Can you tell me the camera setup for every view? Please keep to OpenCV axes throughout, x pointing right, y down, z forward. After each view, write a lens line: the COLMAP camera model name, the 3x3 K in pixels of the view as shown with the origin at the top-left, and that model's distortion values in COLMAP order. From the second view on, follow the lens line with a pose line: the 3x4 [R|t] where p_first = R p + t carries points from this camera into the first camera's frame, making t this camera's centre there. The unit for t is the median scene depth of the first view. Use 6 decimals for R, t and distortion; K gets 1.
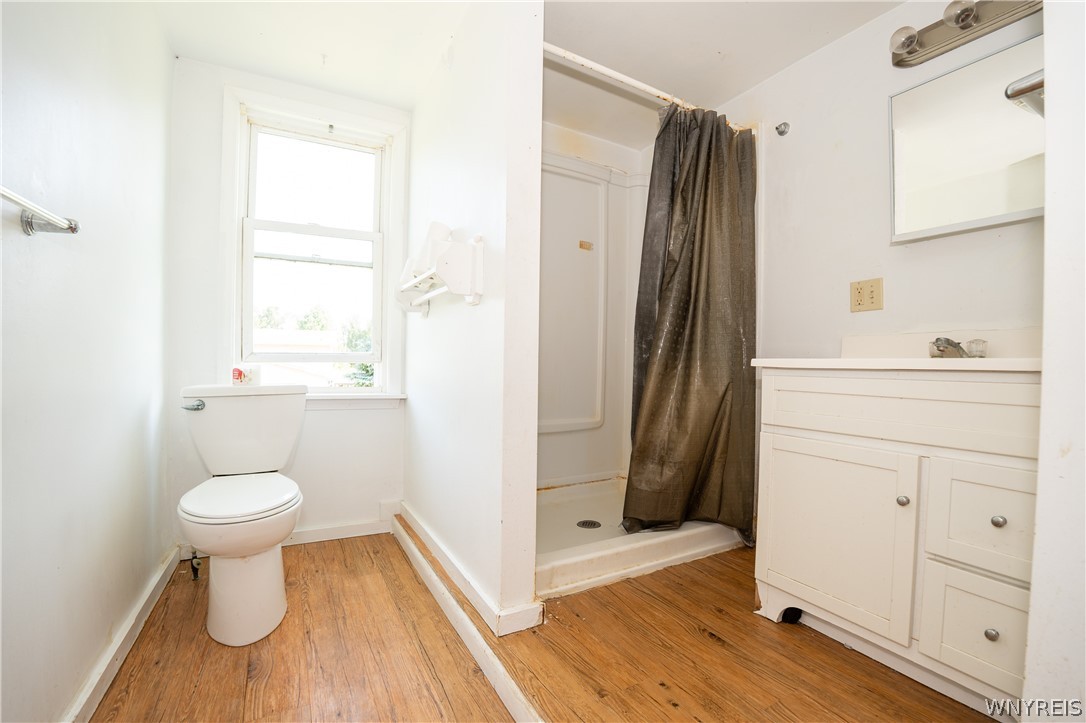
lens RADIAL K [[474.5, 0, 541.1], [0, 474.5, 367.4], [0, 0, 1]] dist [-0.054466, 0.006646]
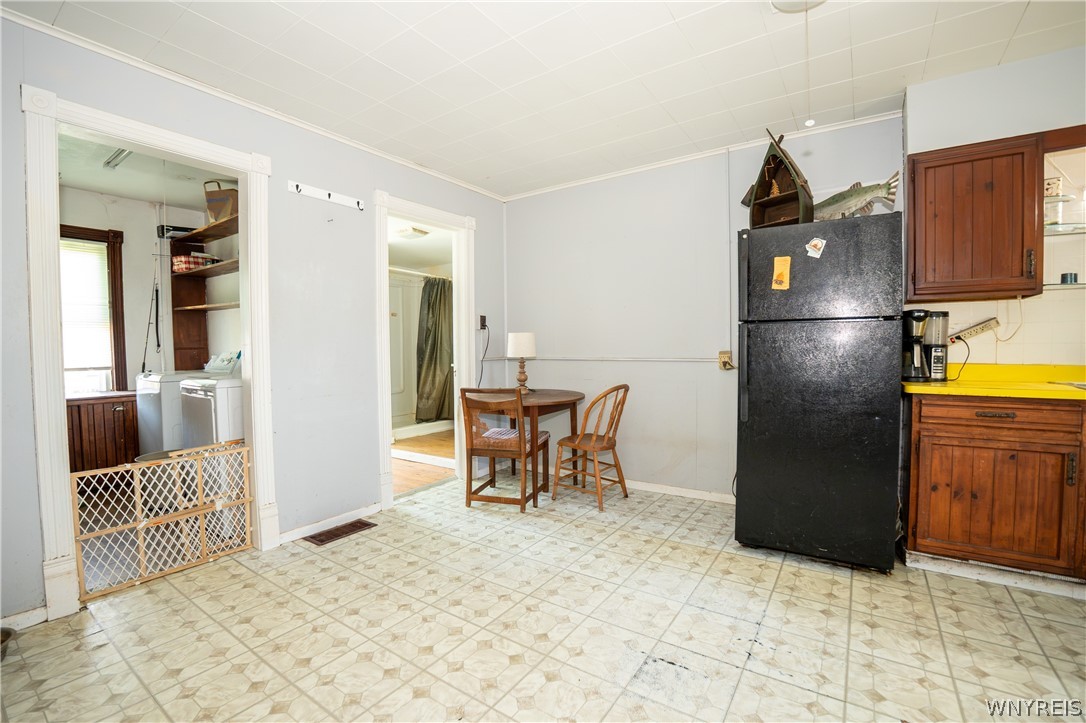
lens RADIAL K [[474.5, 0, 538.3], [0, 474.5, 365.2], [0, 0, 1]] dist [-0.054466, 0.006646]
pose [[0.892386, -0.040910, 0.449415, -0.444556], [0.024319, 0.998795, 0.042630, -0.120061], [-0.450618, -0.027113, 0.892305, -1.929420]]
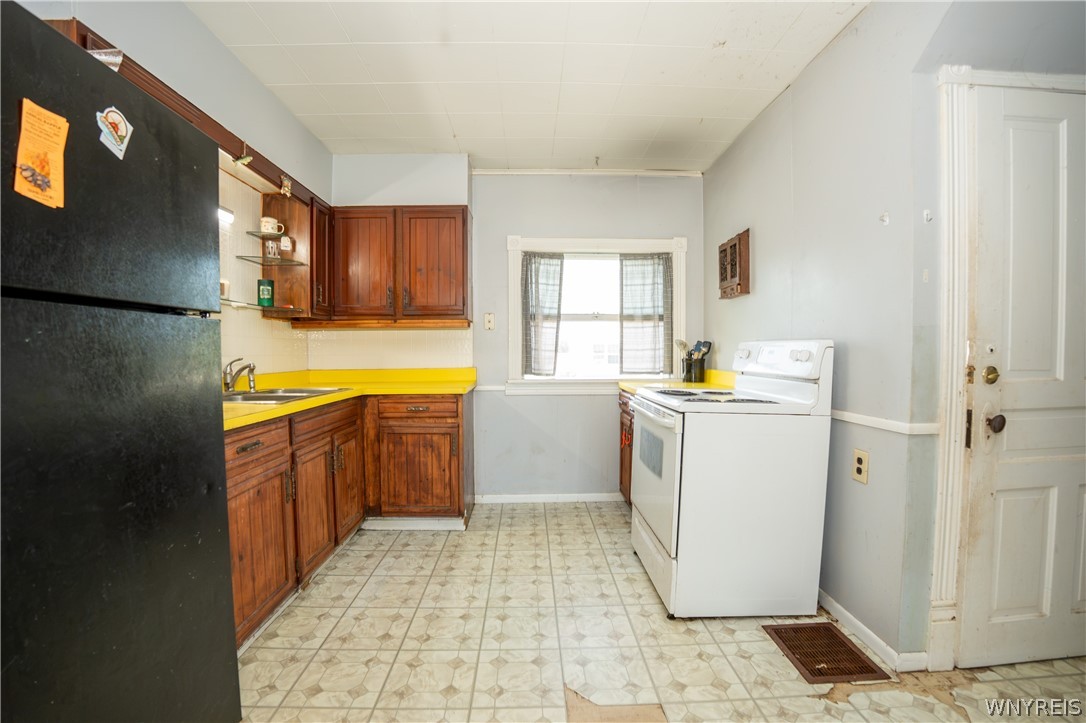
lens RADIAL K [[474.5, 0, 542.0], [0, 474.5, 366.1], [0, 0, 1]] dist [-0.054466, 0.006646]
pose [[-0.892017, -0.029021, 0.451069, 0.090733], [-0.011919, 0.999100, 0.040710, -0.125751], [-0.451845, 0.030938, -0.891560, -0.970259]]
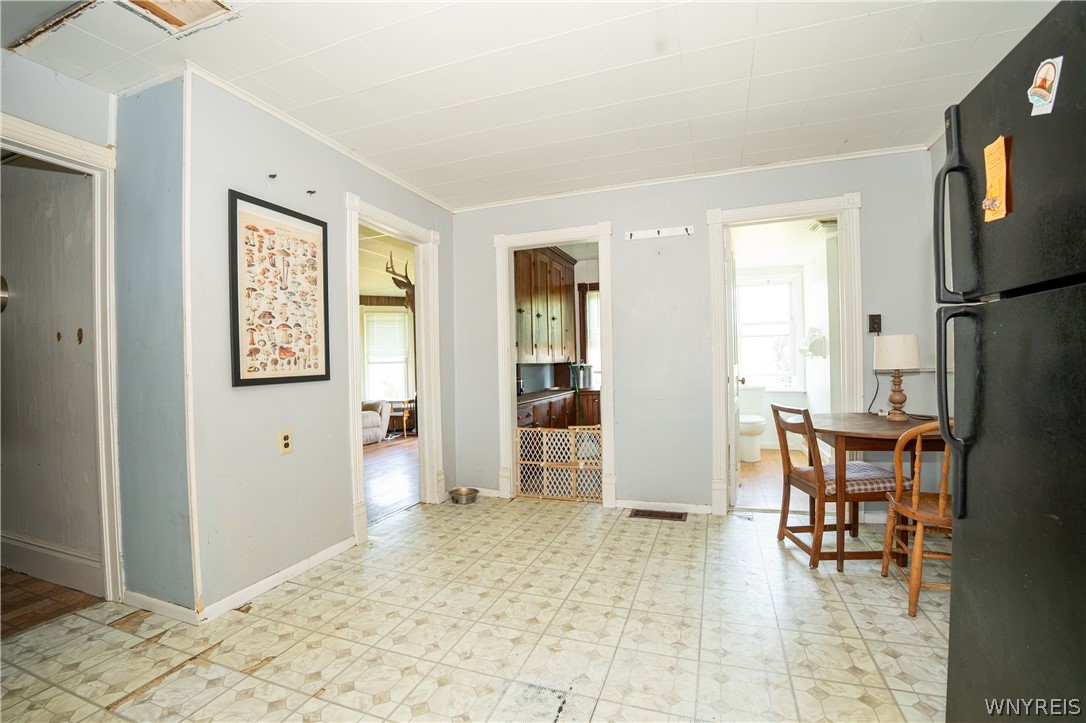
lens RADIAL K [[474.5, 0, 544.1], [0, 474.5, 367.5], [0, 0, 1]] dist [-0.054466, 0.006646]
pose [[0.664428, -0.025071, -0.746931, 0.701600], [0.030866, 0.999505, -0.006092, -0.100035], [0.746714, -0.019007, 0.664873, -1.820613]]
